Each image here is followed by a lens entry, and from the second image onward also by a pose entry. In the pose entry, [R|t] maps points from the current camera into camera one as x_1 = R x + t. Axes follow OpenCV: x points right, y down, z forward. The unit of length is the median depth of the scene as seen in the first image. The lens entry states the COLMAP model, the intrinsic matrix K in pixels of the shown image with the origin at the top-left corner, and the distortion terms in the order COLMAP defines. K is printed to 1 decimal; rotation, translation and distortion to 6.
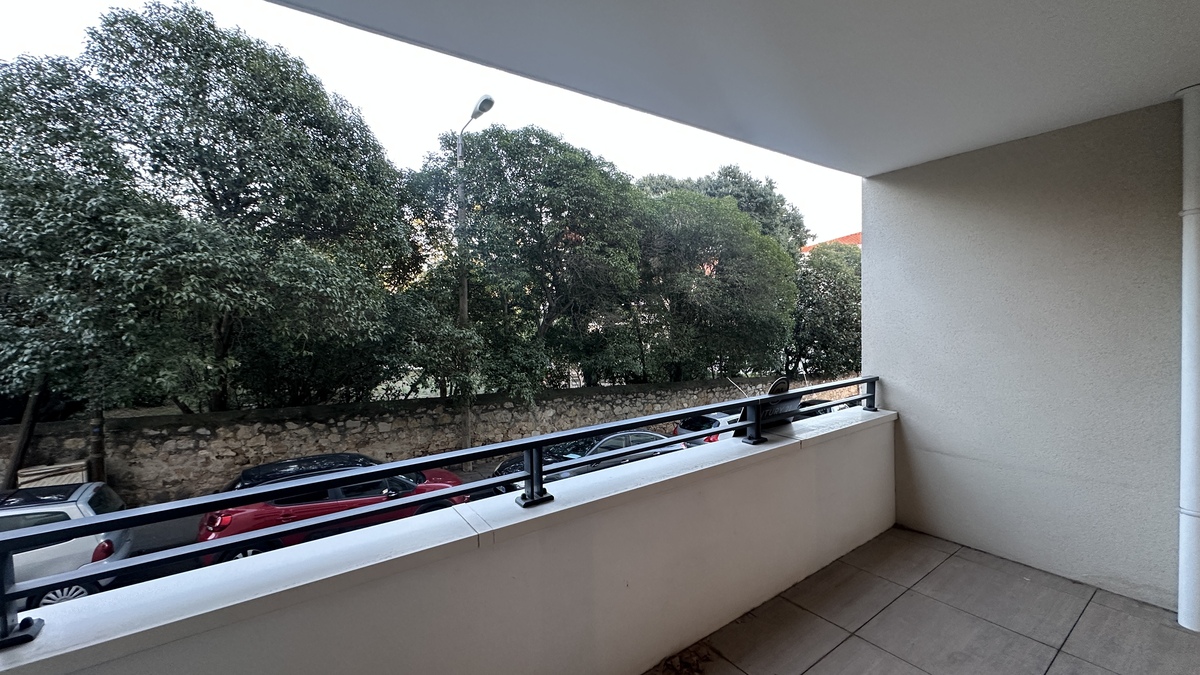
lens RADIAL K [[476.6, 0, 600.0], [0, 476.6, 337.5], [0, 0, 1]] dist [-0.002006, -0.000252]
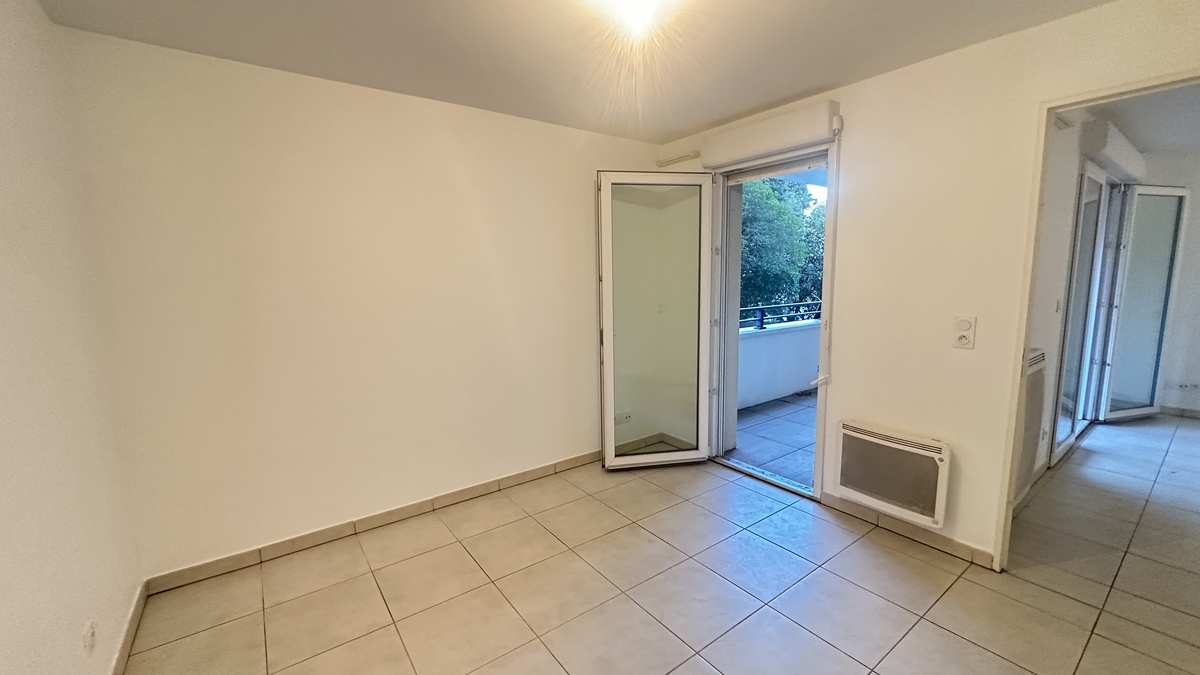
lens RADIAL K [[476.6, 0, 600.0], [0, 476.6, 337.5], [0, 0, 1]] dist [-0.002006, -0.000252]
pose [[0.999556, 0.006445, 0.029093, -0.191259], [-0.009197, 0.995390, 0.095469, 0.021092], [-0.028344, -0.095694, 0.995007, -0.295026]]
